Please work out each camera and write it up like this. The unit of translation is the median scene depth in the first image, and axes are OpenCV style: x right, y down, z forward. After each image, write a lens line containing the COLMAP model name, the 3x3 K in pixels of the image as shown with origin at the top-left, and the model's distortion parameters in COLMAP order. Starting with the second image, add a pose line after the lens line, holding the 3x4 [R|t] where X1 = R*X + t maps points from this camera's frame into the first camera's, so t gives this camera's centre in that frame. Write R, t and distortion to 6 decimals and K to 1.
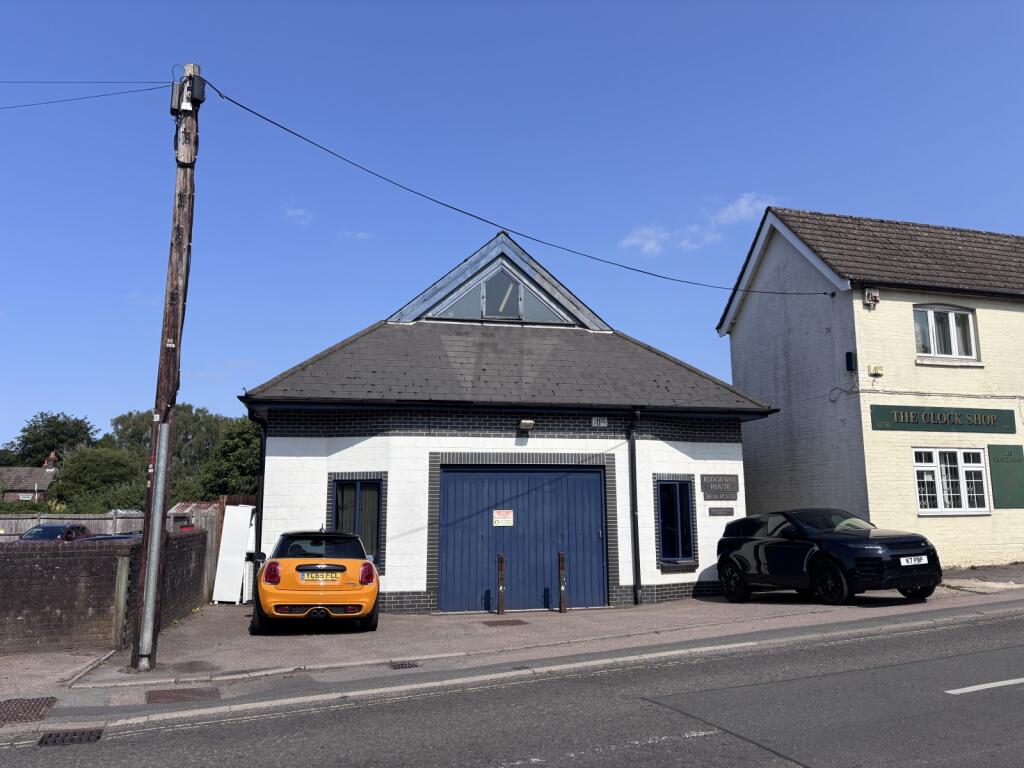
lens RADIAL K [[776.6, 0, 512.0], [0, 776.6, 384.0], [0, 0, 1]] dist [0.012439, 0.003384]
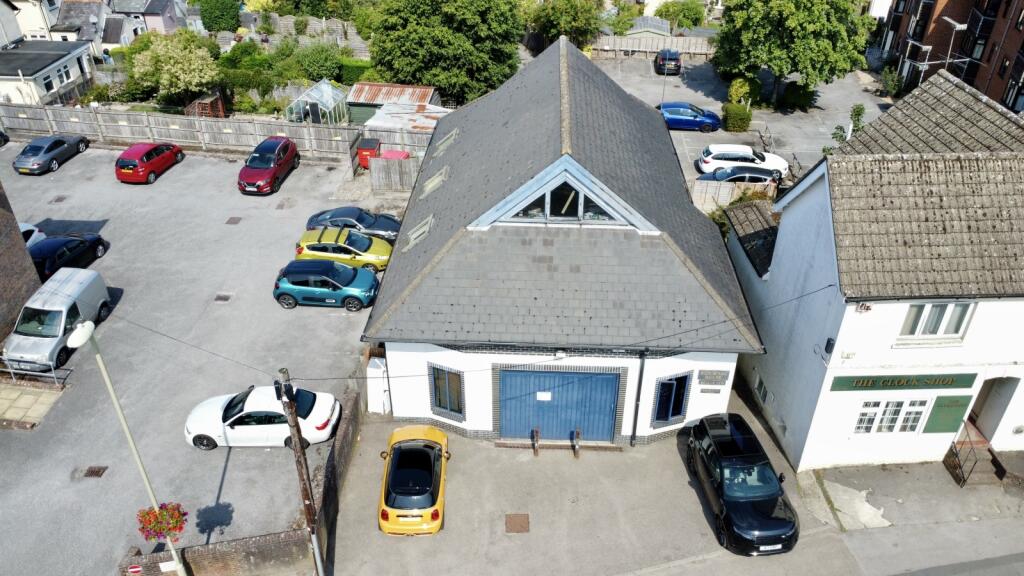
lens RADIAL K [[764.5, 0, 512.0], [0, 764.5, 288.0], [0, 0, 1]] dist [0.007717, 0.000060]
pose [[0.968017, 0.142544, -0.206457, 0.191116], [0.039456, 0.726178, 0.686373, -0.929971], [0.247763, -0.672567, 0.697329, 0.109521]]
